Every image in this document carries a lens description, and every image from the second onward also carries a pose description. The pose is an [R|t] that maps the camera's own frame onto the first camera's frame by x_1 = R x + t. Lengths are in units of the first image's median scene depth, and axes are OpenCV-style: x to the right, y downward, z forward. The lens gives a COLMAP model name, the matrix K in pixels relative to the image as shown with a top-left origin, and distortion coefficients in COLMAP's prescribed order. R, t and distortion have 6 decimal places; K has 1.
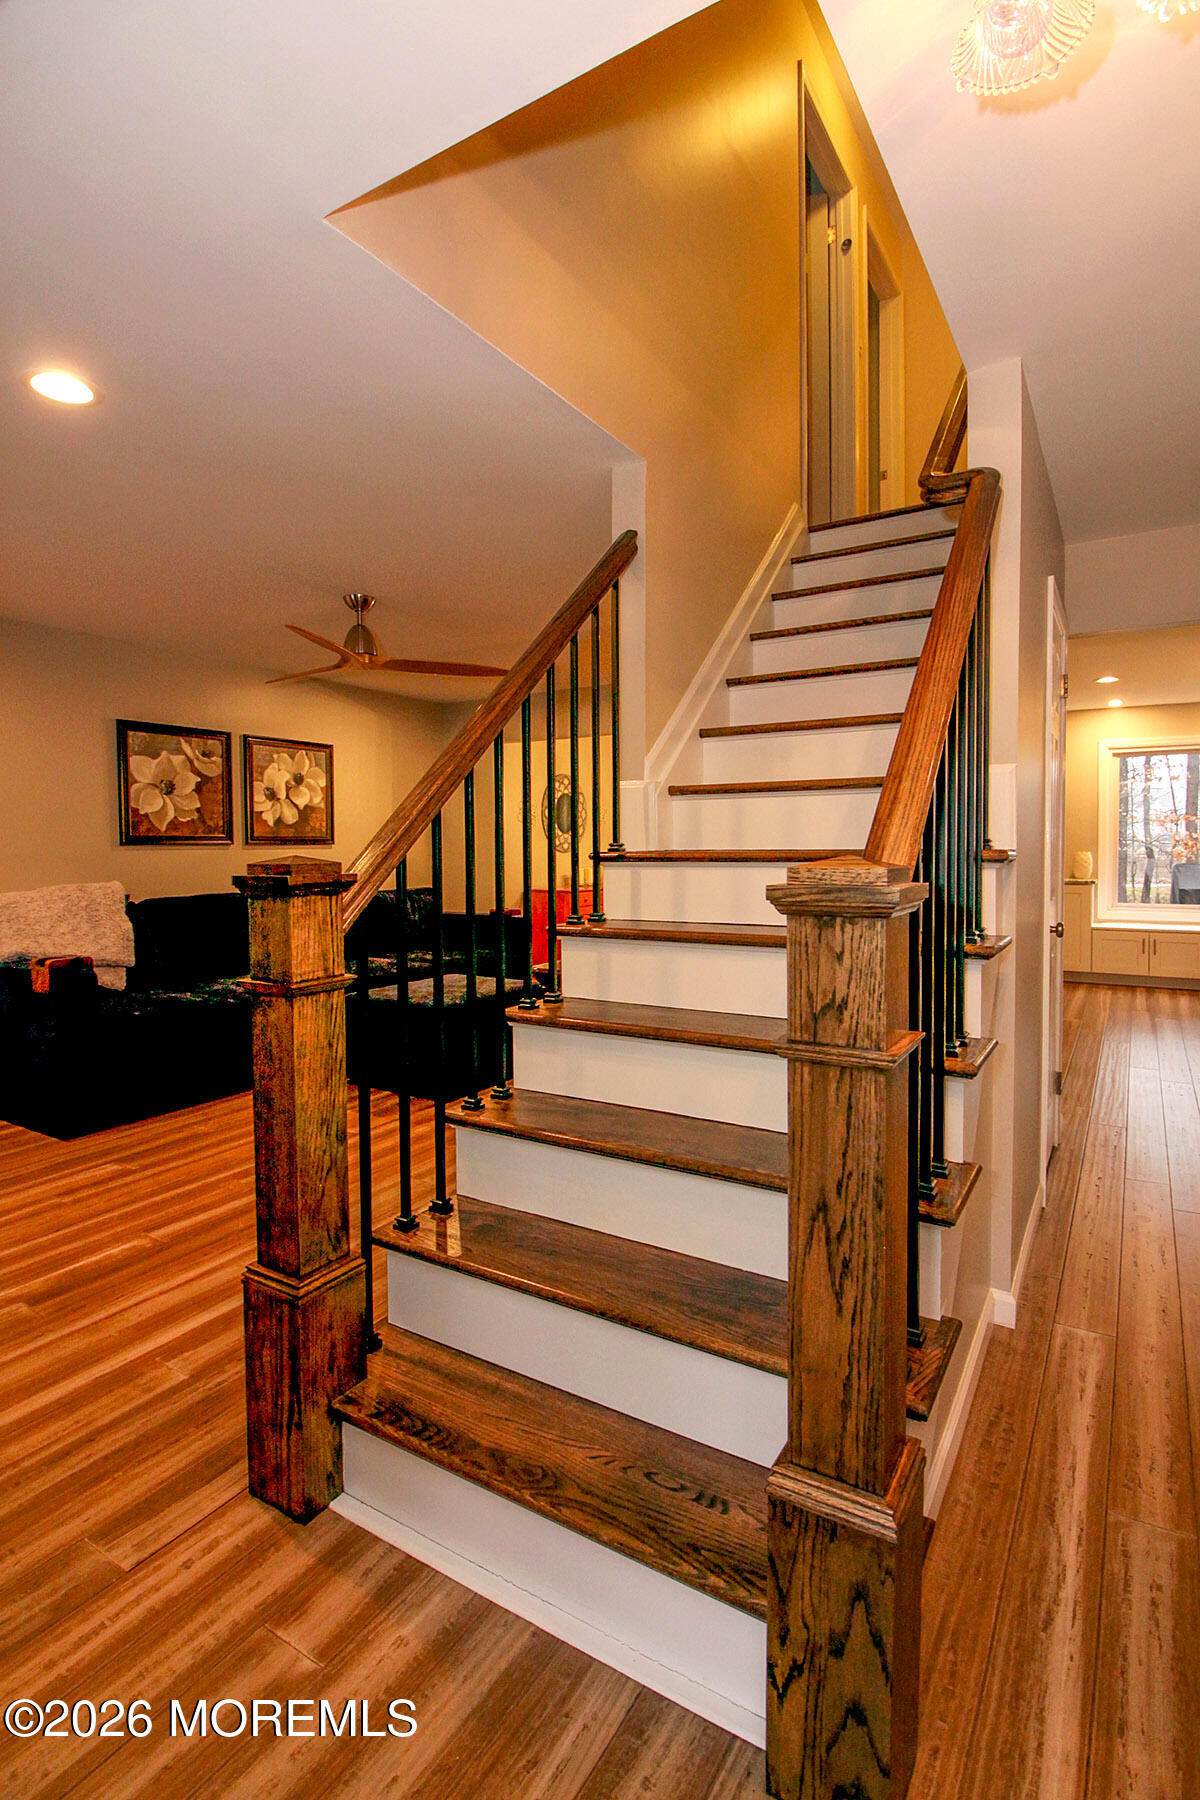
lens RADIAL K [[876.8, 0, 600.0], [0, 876.8, 900.0], [0, 0, 1]] dist [-0.000240, -0.000330]
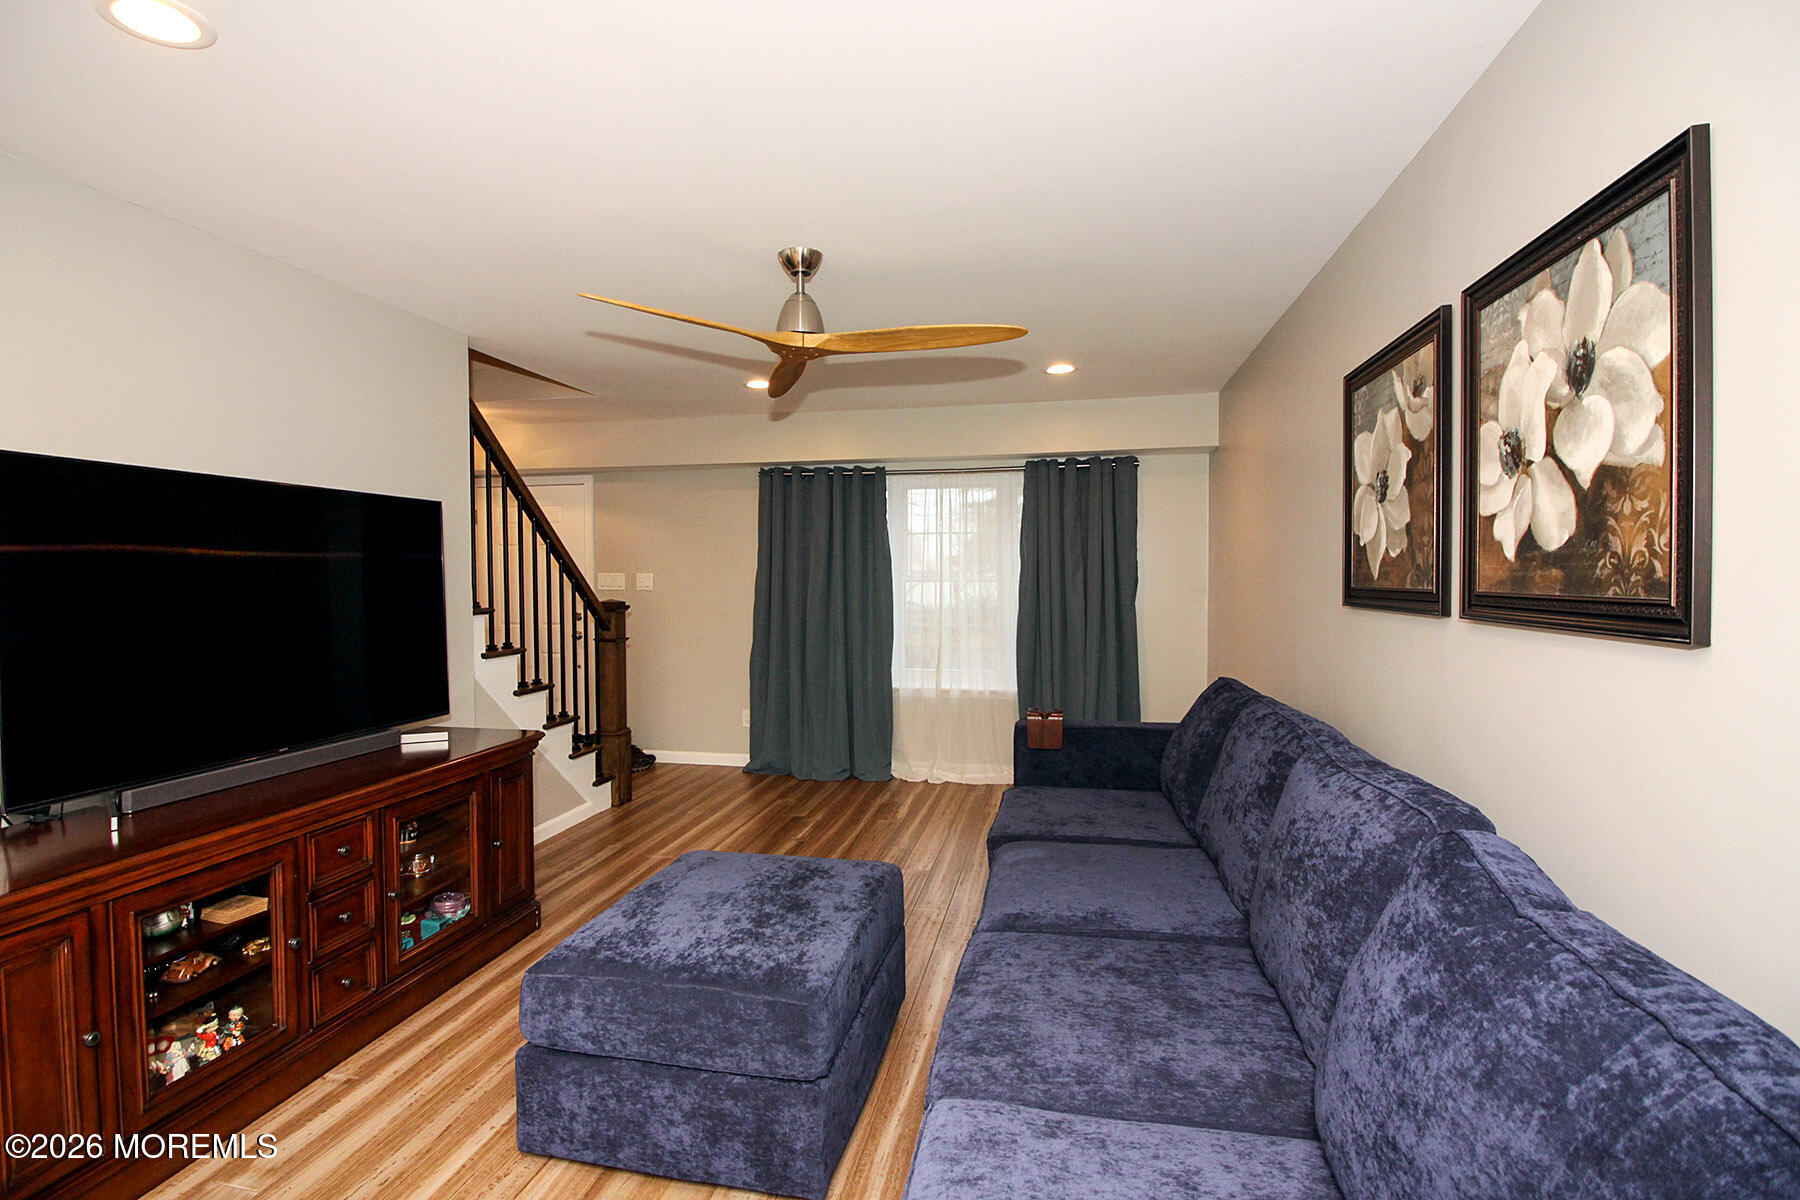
lens RADIAL K [[854.1, 0, 897.0], [0, 854.1, 585.7], [0, 0, 1]] dist [-0.001774, -0.000811]
pose [[-0.942236, 0.020961, -0.334292, -0.081178], [-0.003314, 0.997408, 0.071883, -0.094653], [0.334932, 0.068839, -0.939724, 1.188119]]
